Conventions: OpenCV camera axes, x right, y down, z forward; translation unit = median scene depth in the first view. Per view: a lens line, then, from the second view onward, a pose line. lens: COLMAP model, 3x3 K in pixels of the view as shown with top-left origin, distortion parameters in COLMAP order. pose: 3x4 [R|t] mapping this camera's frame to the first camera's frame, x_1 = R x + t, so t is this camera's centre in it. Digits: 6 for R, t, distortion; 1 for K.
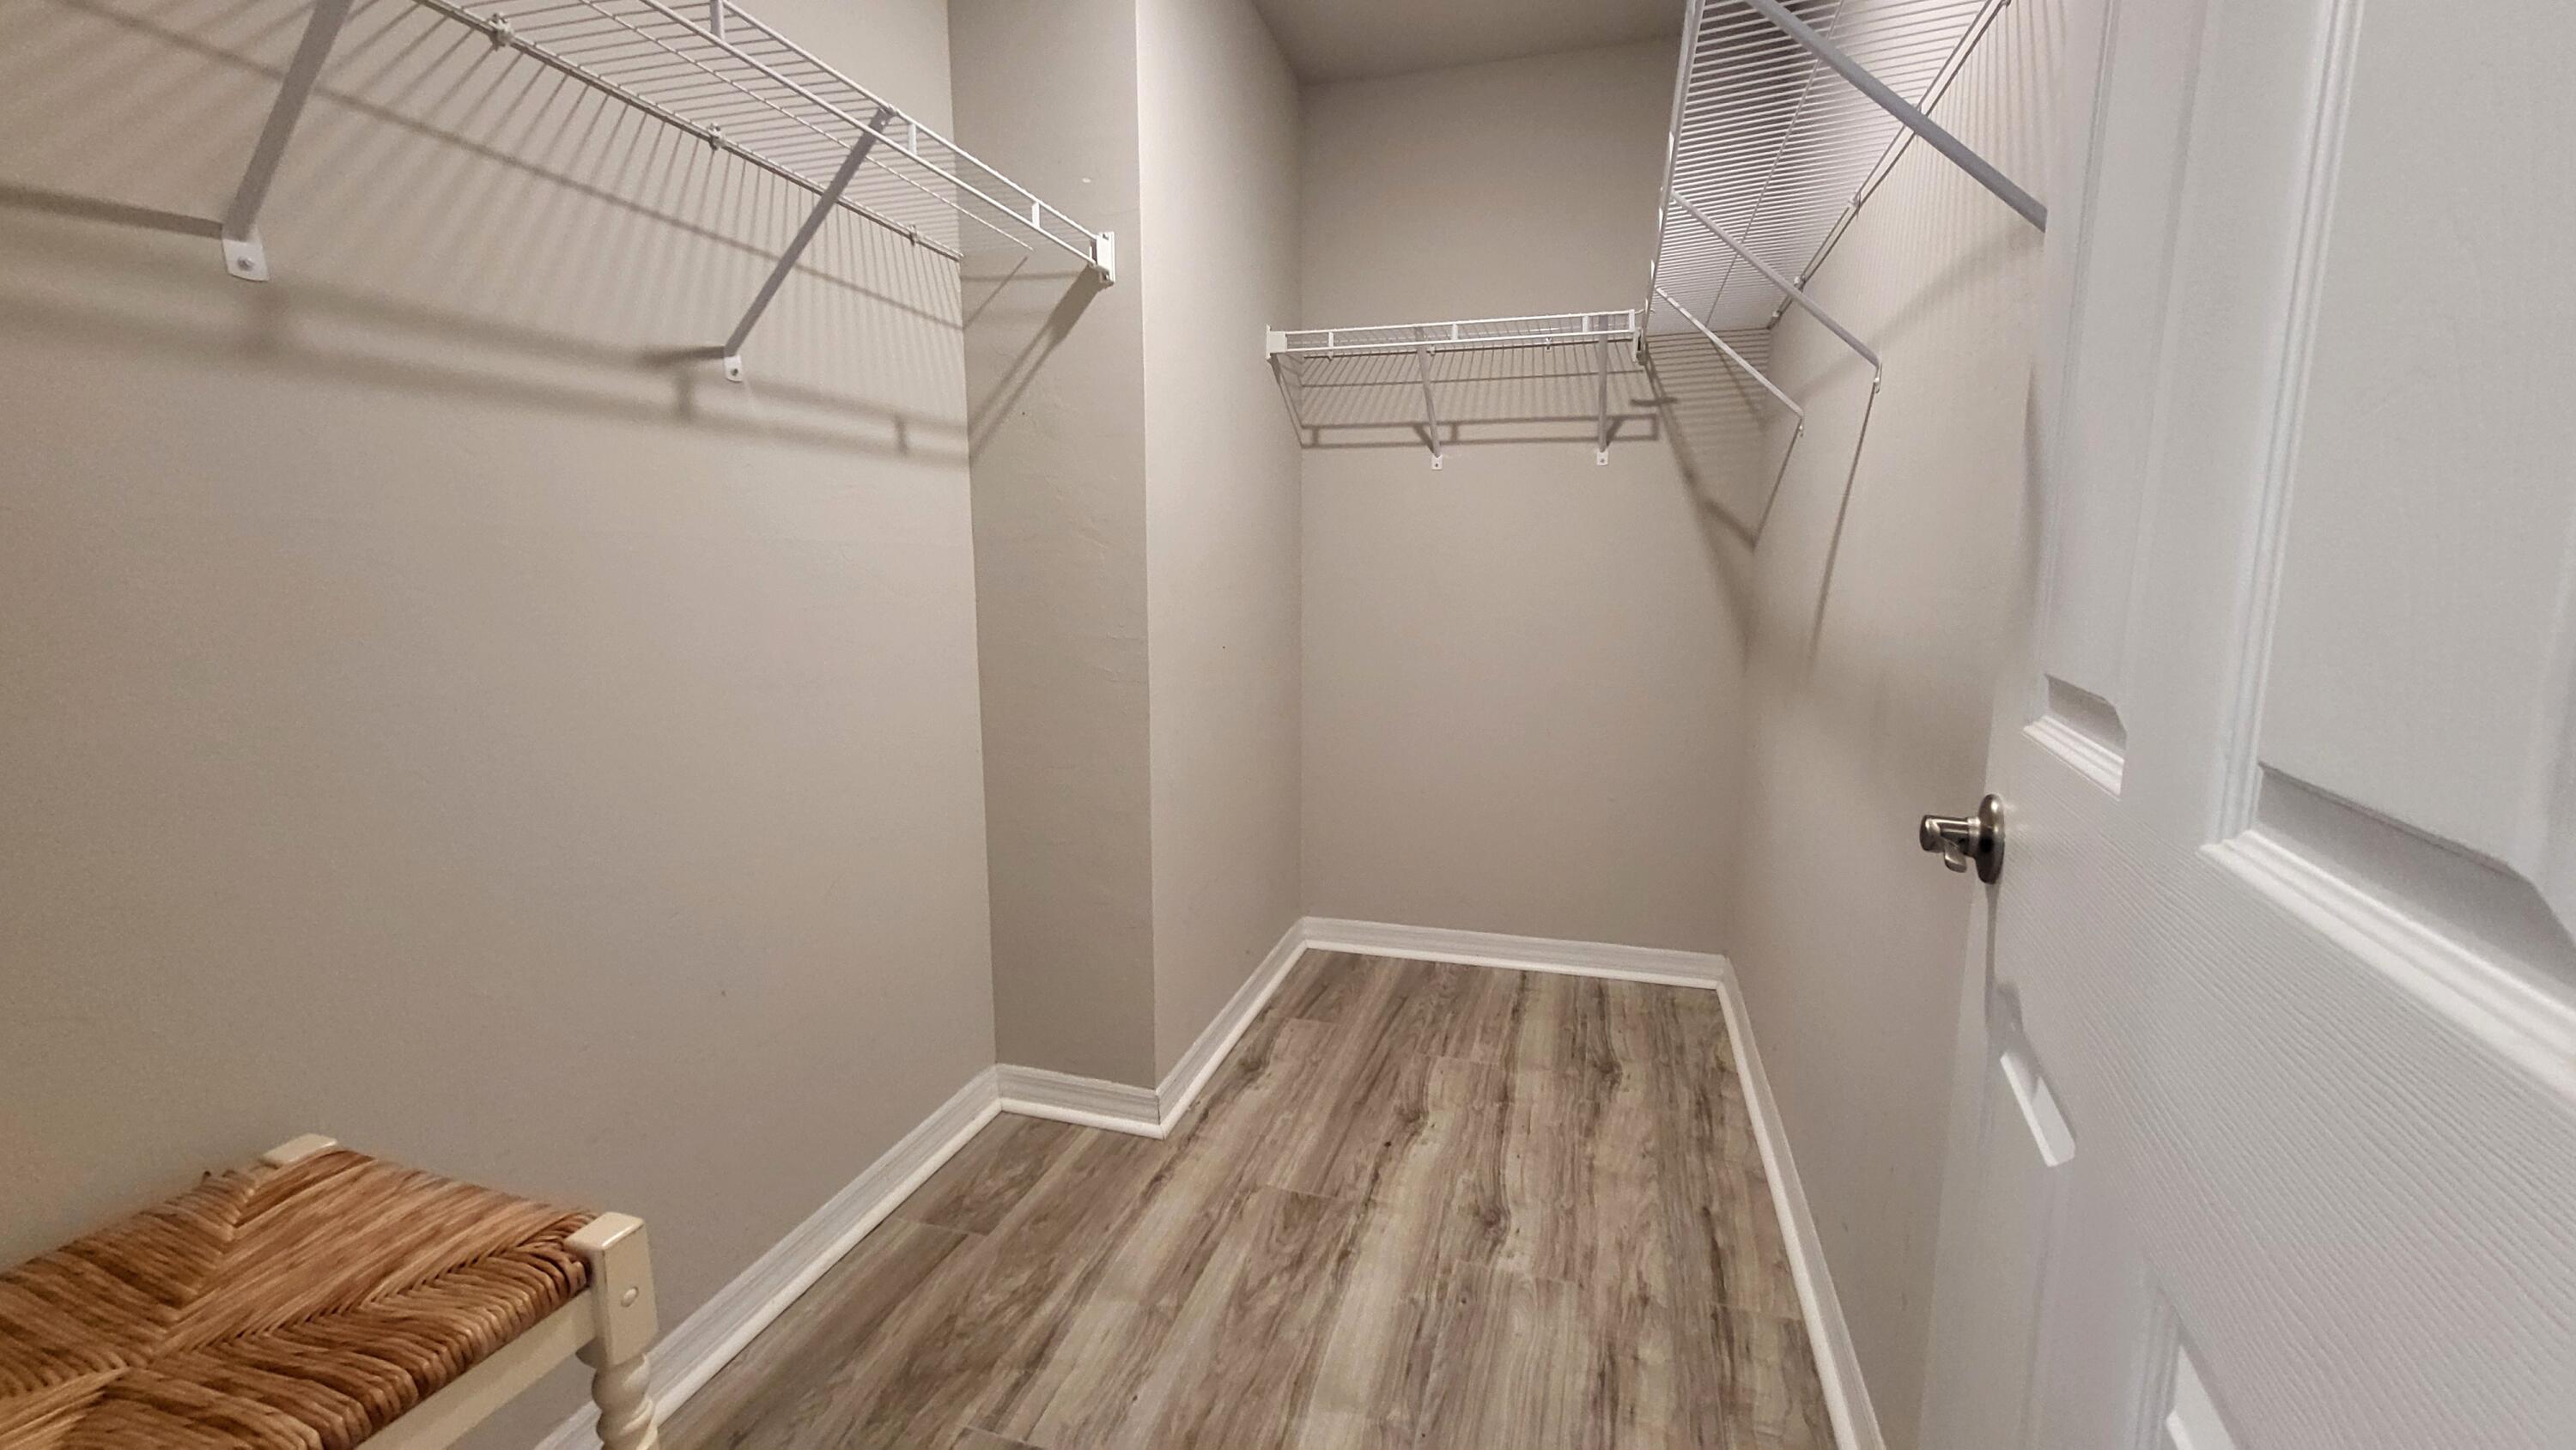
lens RADIAL K [[1005.9, 0, 1302.9], [0, 1005.9, 712.6], [0, 0, 1]] dist [0.003978, 0.000251]
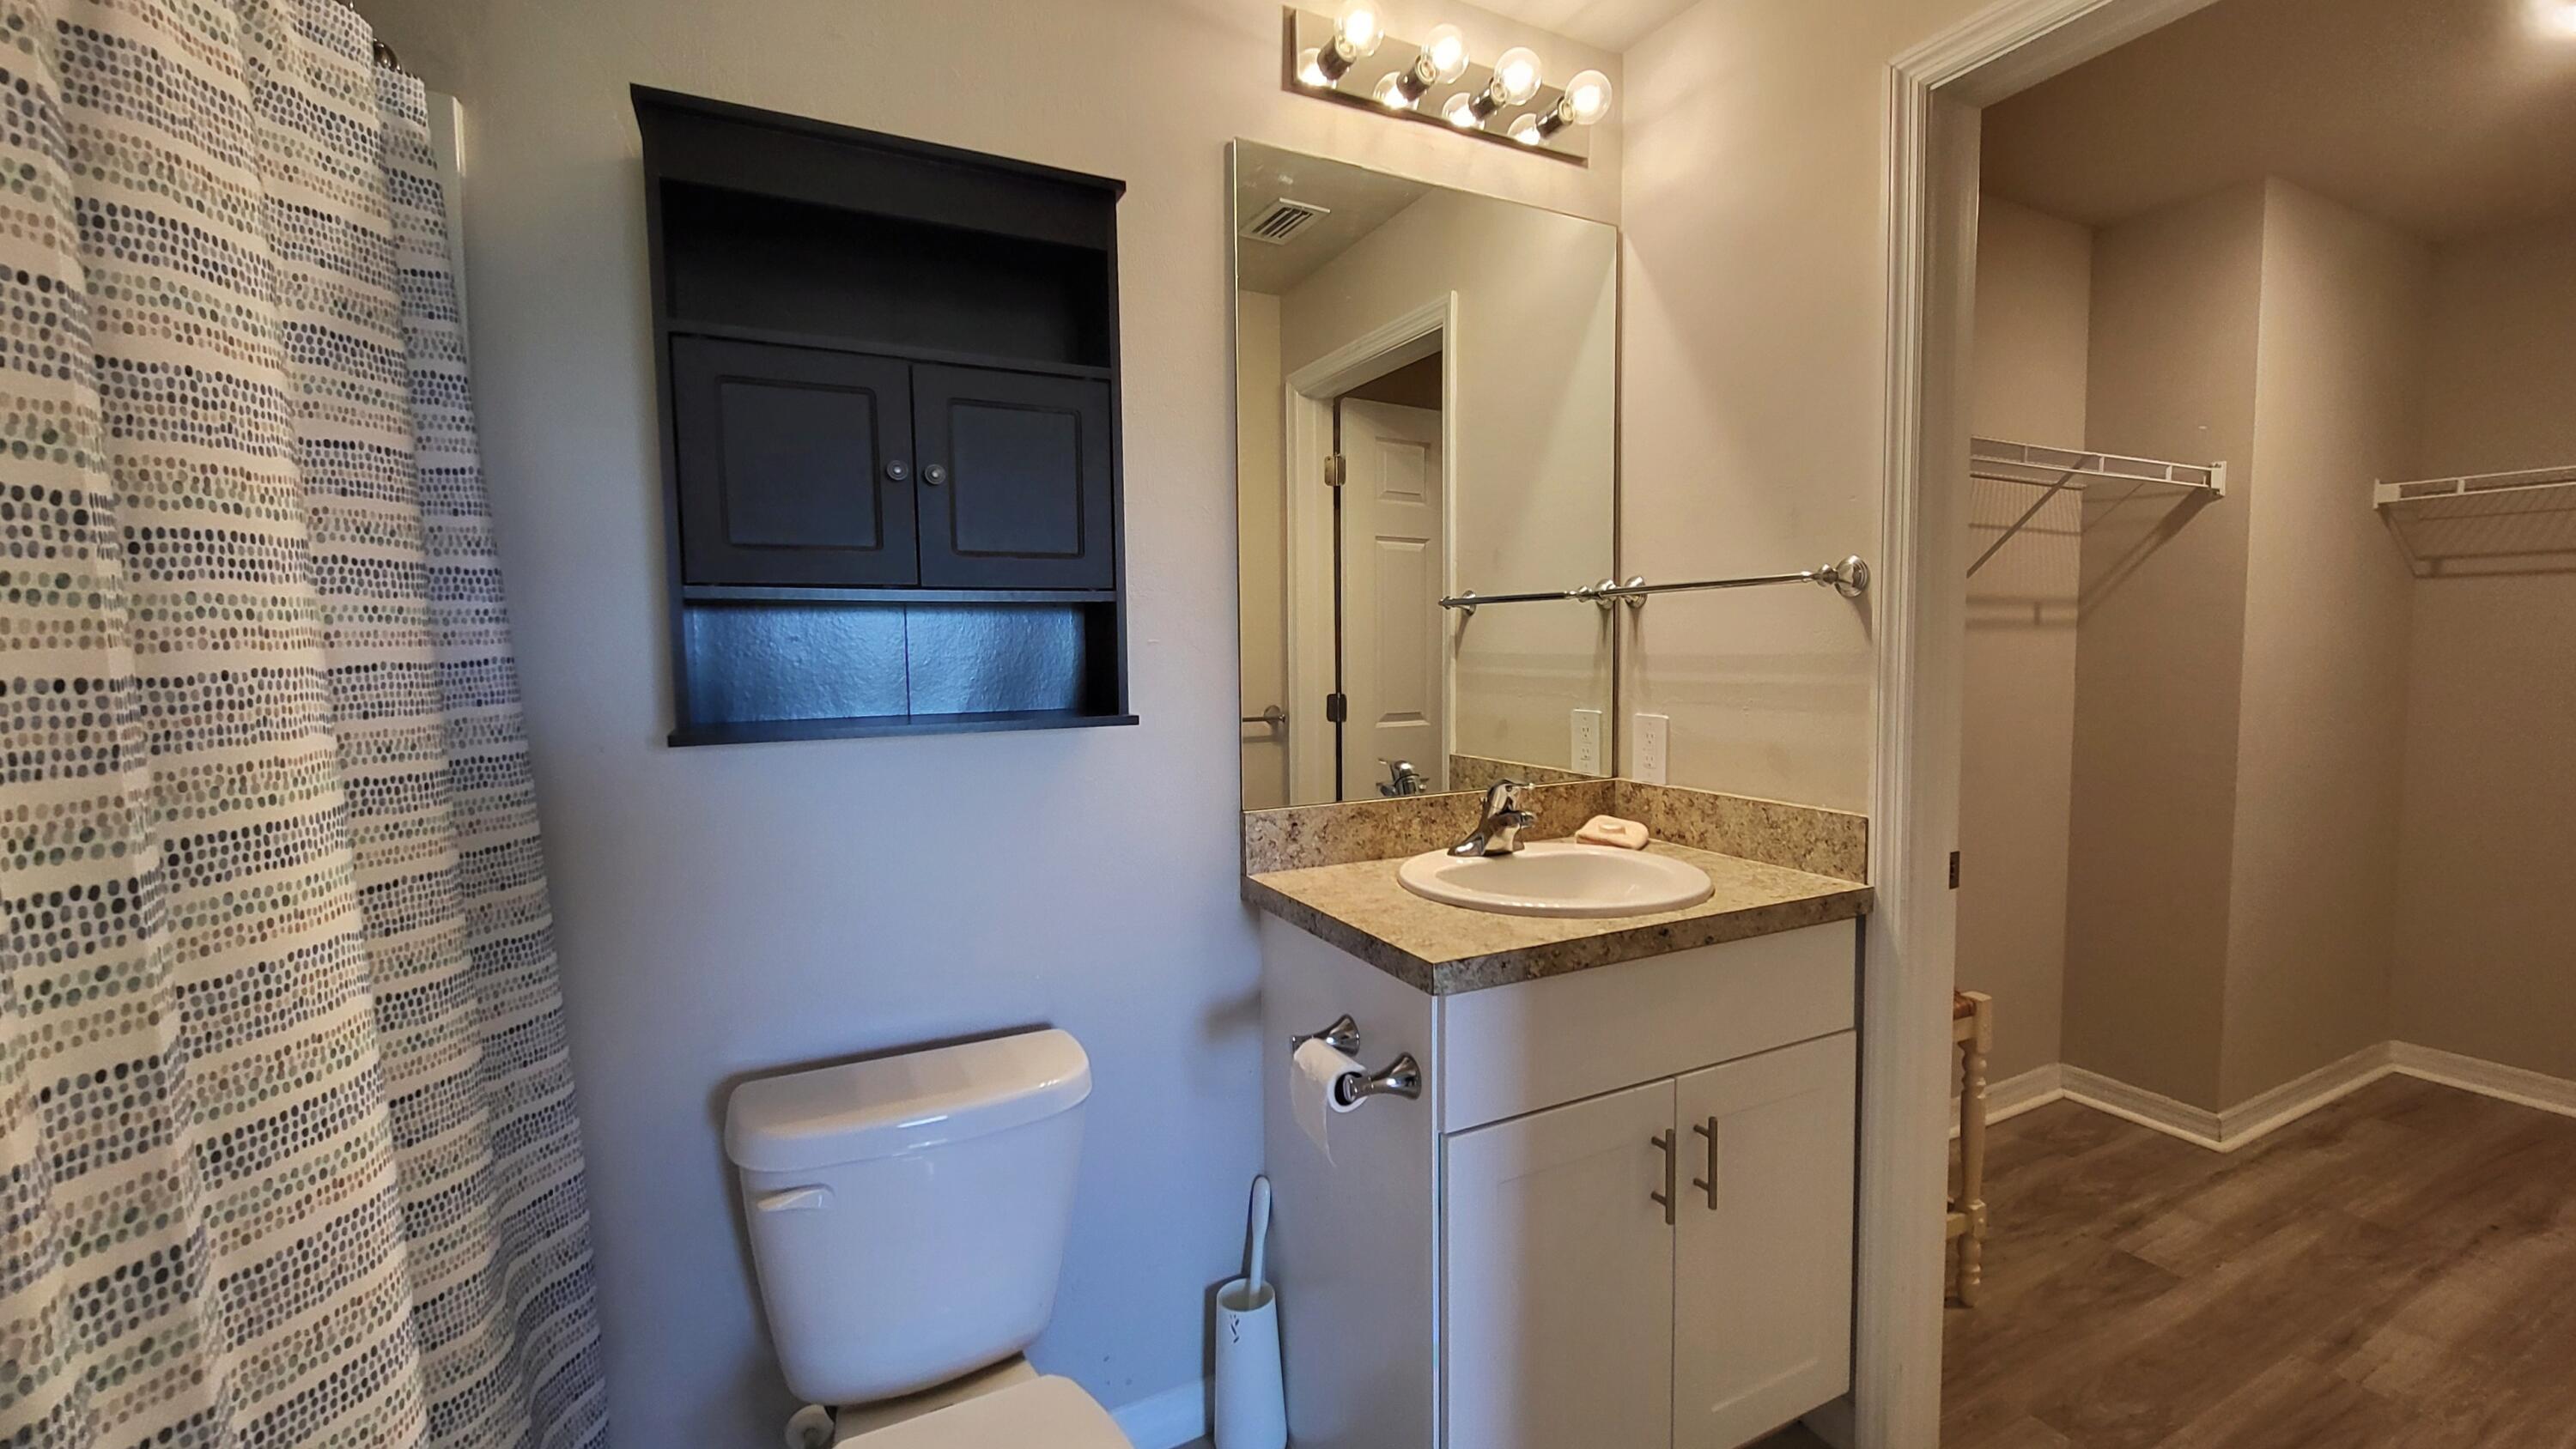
lens RADIAL K [[1041.3, 0, 1299.2], [0, 1041.3, 709.4], [0, 0, 1]] dist [-0.006081, 0.000675]
pose [[0.684588, 0.038507, -0.727912, -0.009152], [-0.098169, 0.994377, -0.039723, 0.034397], [0.722289, 0.098652, 0.684519, -0.709123]]
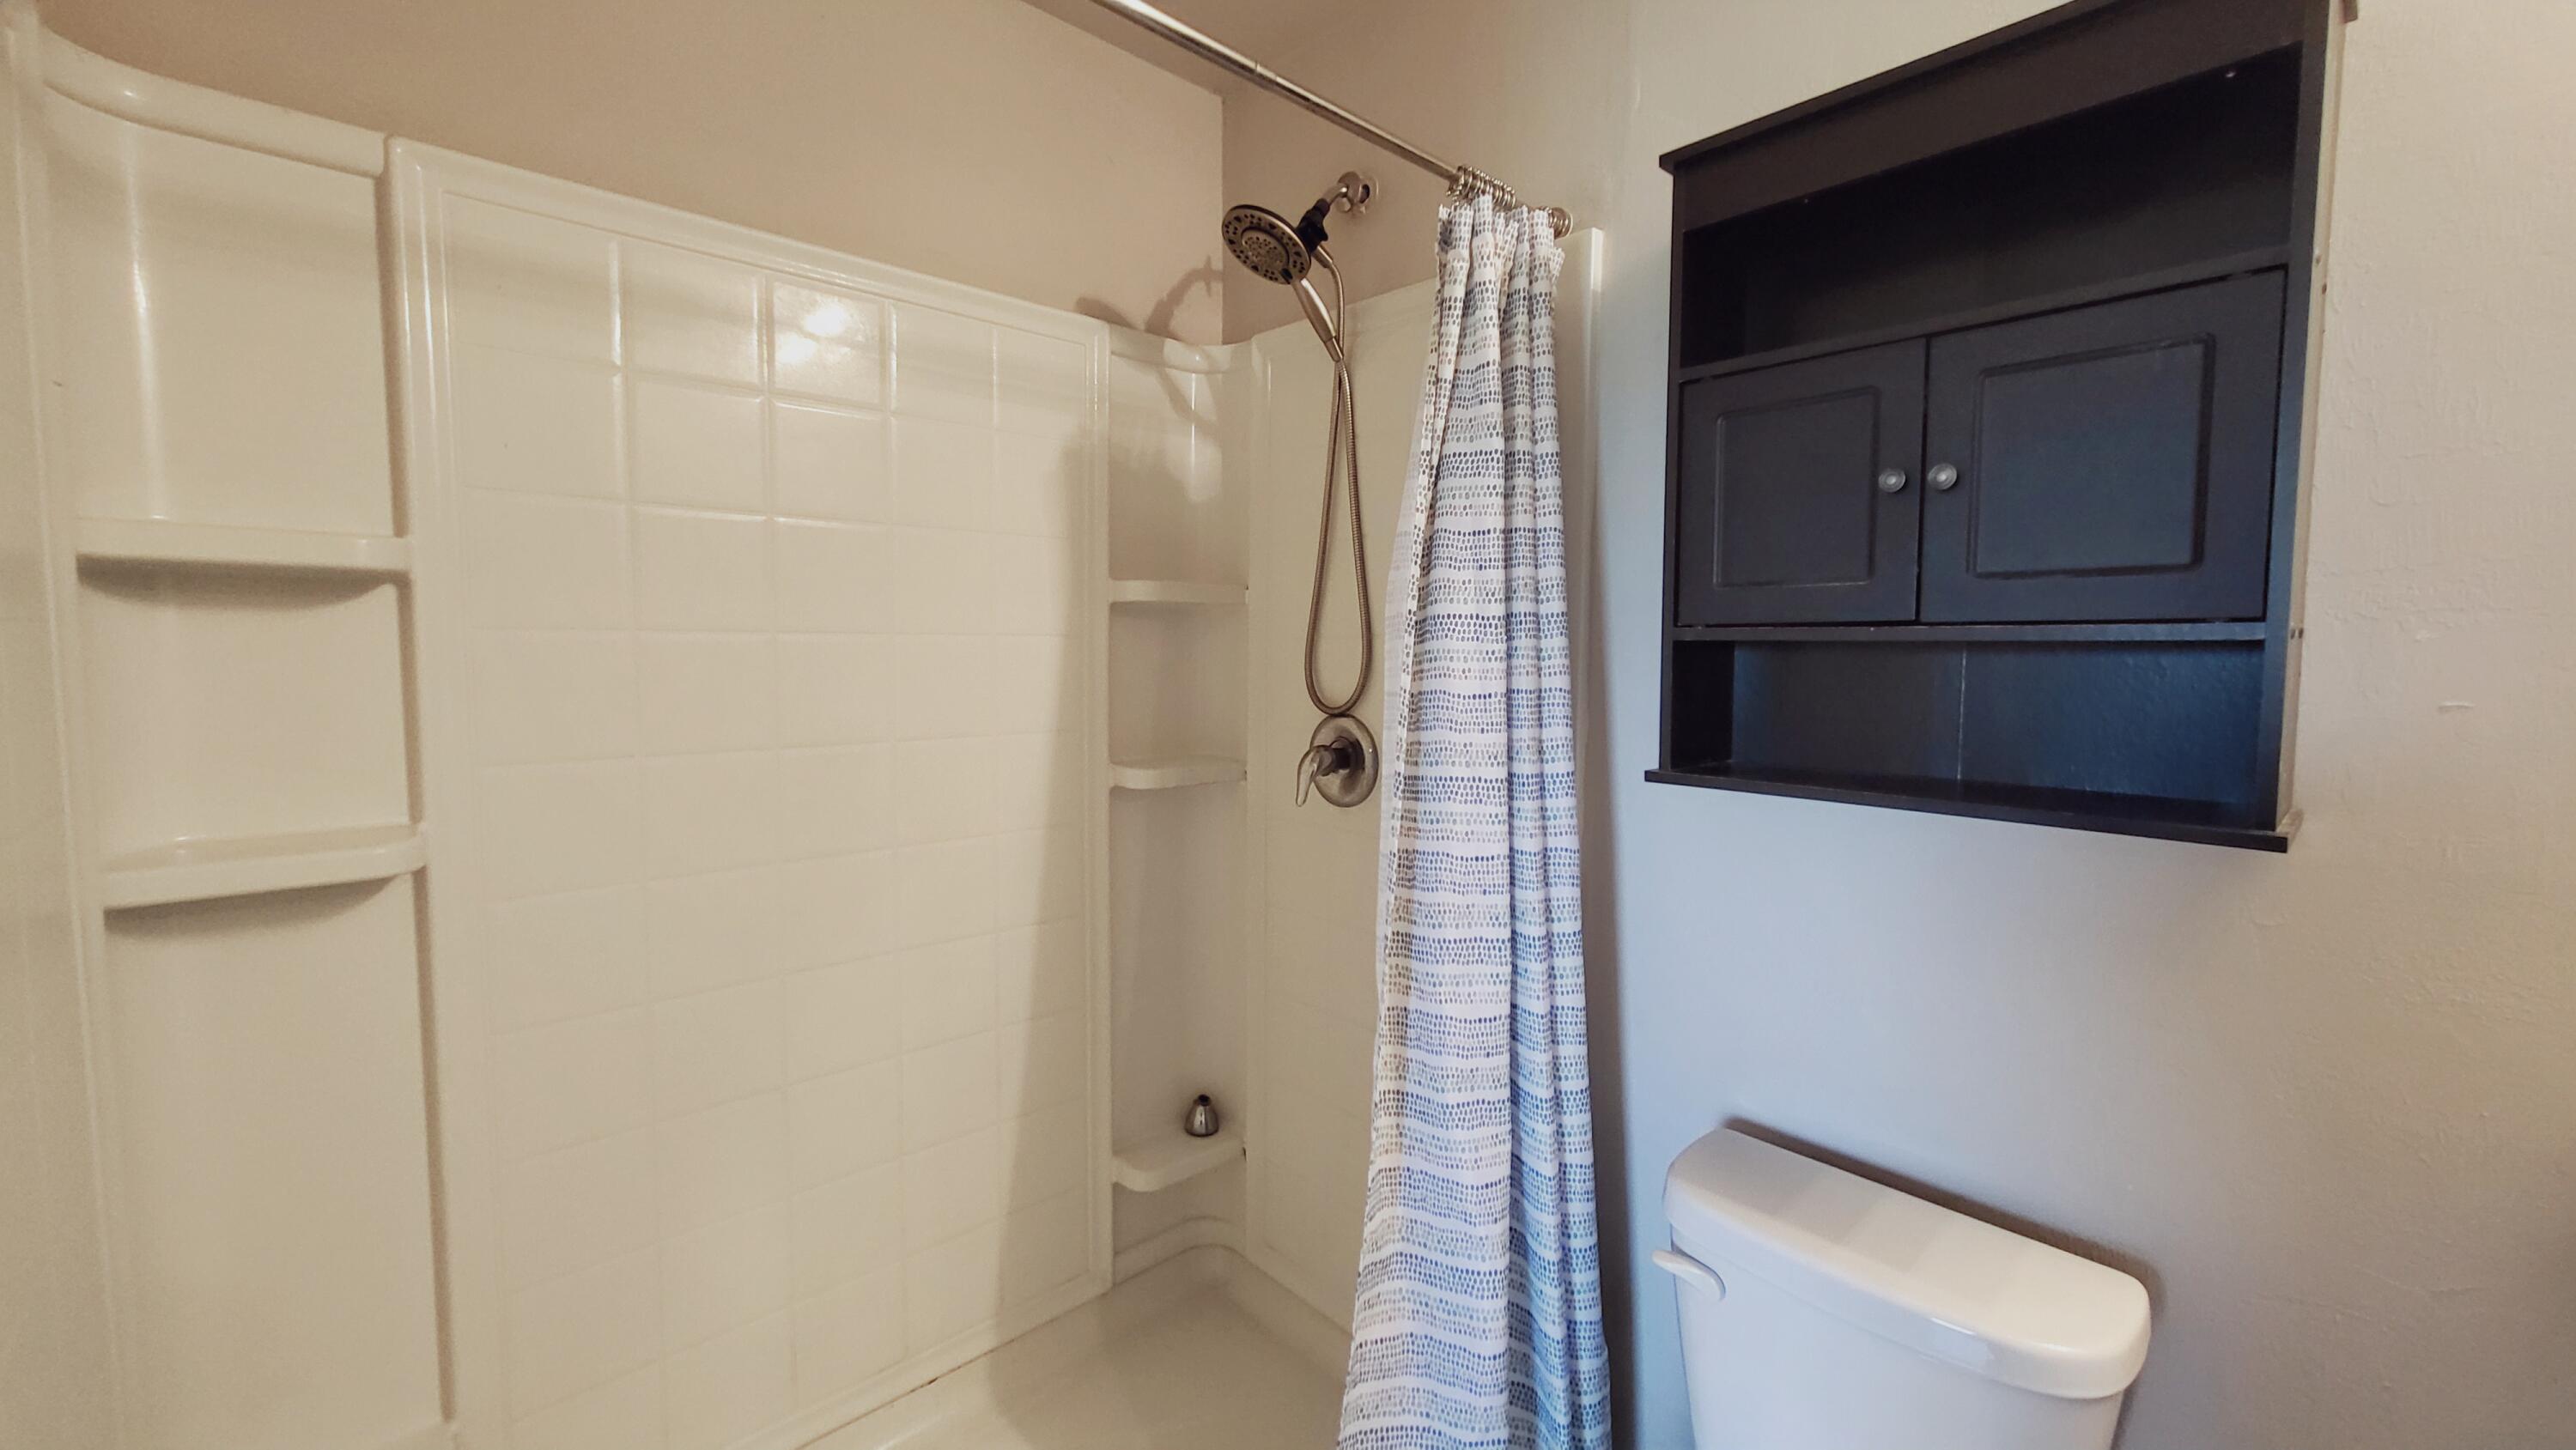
lens RADIAL K [[1005.9, 0, 1302.9], [0, 1005.9, 712.6], [0, 0, 1]] dist [0.003978, 0.000251]
pose [[-0.510353, 0.055439, -0.858176, -0.058871], [-0.136511, 0.980044, 0.144494, -0.026557], [0.849061, 0.190893, -0.492601, -0.465559]]
